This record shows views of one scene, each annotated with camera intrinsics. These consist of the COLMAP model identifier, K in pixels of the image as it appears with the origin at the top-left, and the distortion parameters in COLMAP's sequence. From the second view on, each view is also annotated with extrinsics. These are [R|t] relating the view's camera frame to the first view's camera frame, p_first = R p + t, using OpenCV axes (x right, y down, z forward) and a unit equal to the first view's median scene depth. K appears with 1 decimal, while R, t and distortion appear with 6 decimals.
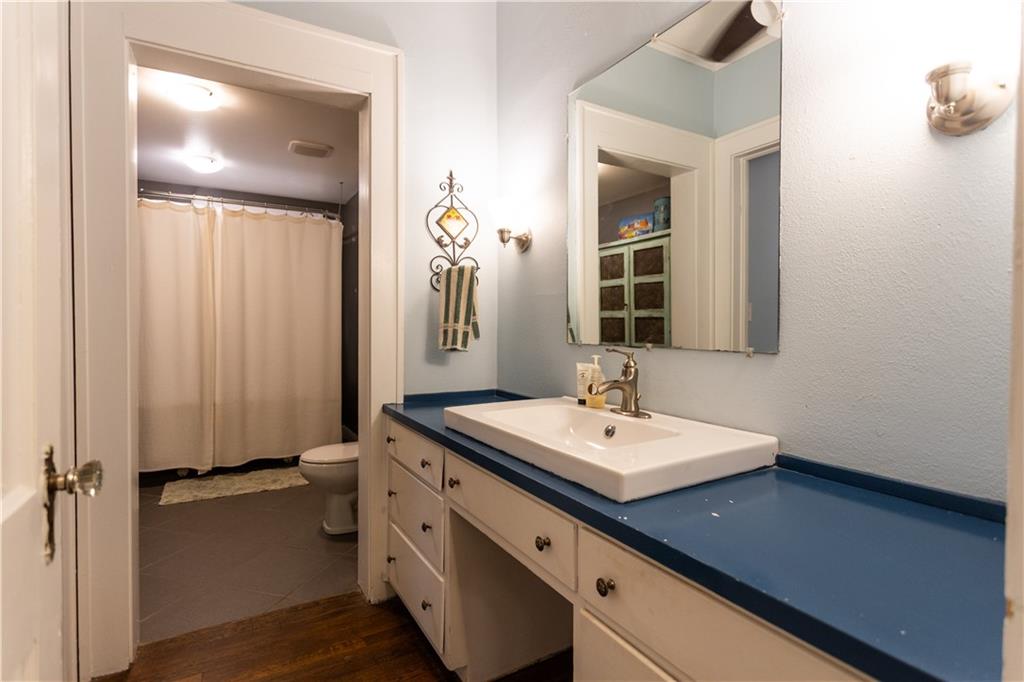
lens RADIAL K [[487.8, 0, 505.6], [0, 487.8, 335.2], [0, 0, 1]] dist [-0.005236, 0.000465]
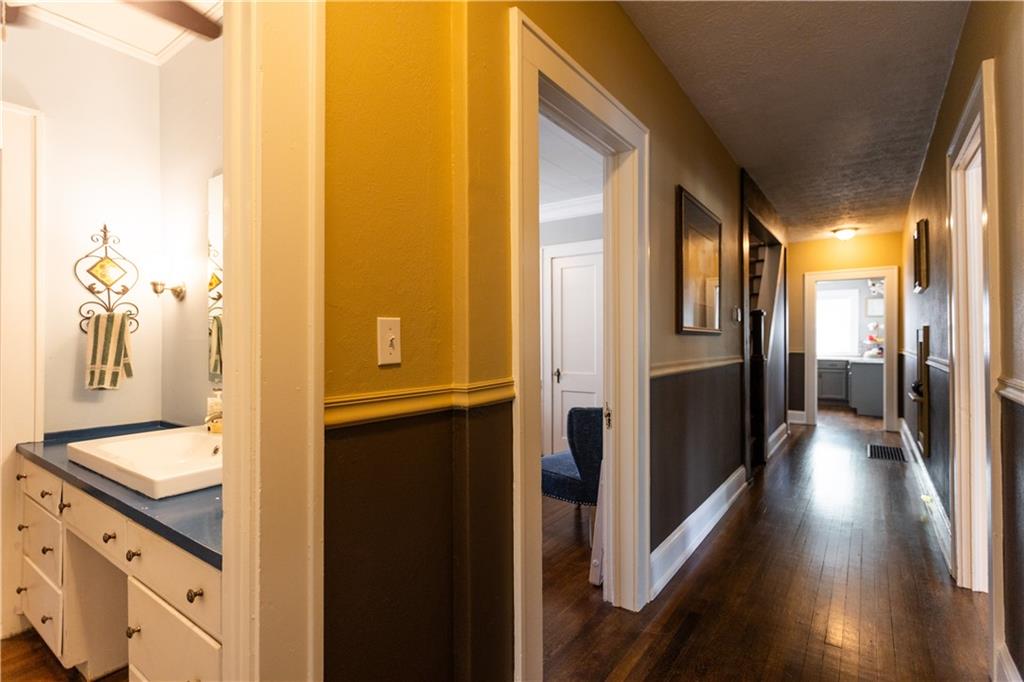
lens RADIAL K [[487.8, 0, 515.0], [0, 487.8, 336.1], [0, 0, 1]] dist [-0.005236, 0.000465]
pose [[0.909756, -0.003978, 0.415124, 0.287971], [0.012699, 0.999753, -0.018251, -0.057120], [-0.414949, 0.021875, 0.909582, -0.394120]]
